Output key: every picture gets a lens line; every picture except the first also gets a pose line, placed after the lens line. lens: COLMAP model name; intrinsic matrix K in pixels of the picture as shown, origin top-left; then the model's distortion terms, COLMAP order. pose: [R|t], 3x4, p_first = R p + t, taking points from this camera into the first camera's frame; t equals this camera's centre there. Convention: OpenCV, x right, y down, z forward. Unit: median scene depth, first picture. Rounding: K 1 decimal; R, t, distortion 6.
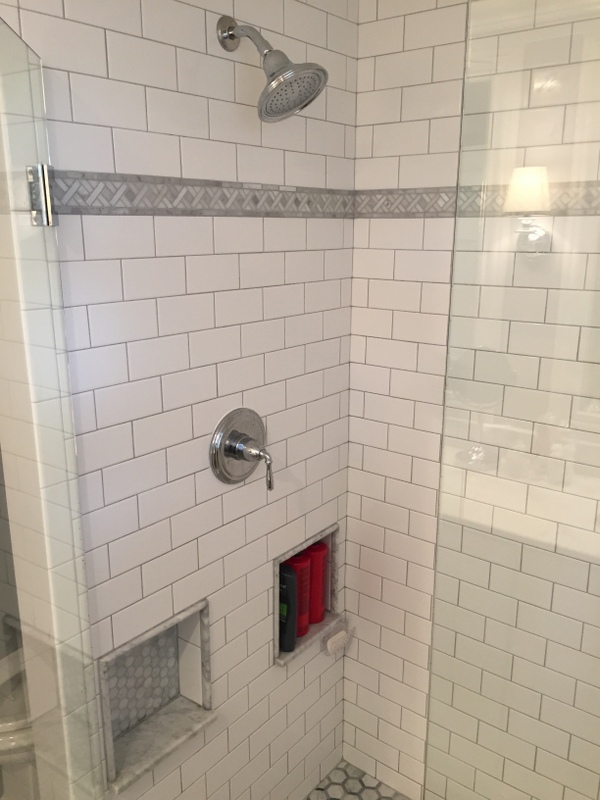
lens RADIAL K [[682.9, 0, 294.4], [0, 682.9, 403.6], [0, 0, 1]] dist [0.084648, -0.108548]
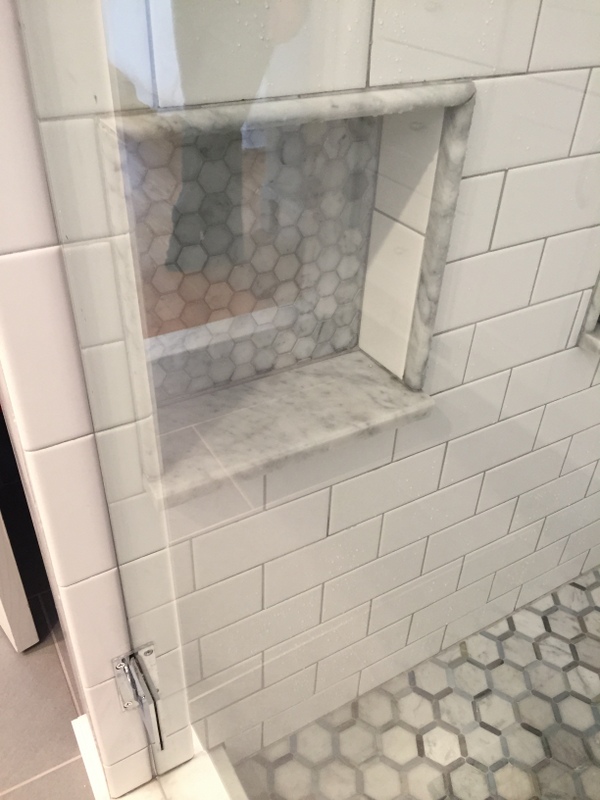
lens RADIAL K [[682.9, 0, 294.4], [0, 682.9, 403.6], [0, 0, 1]] dist [0.084648, -0.108548]
pose [[0.930991, 0.238135, -0.276674, -0.076250], [-0.122532, 0.917806, 0.377648, 0.305261], [0.343864, -0.317685, 0.883648, 0.611139]]
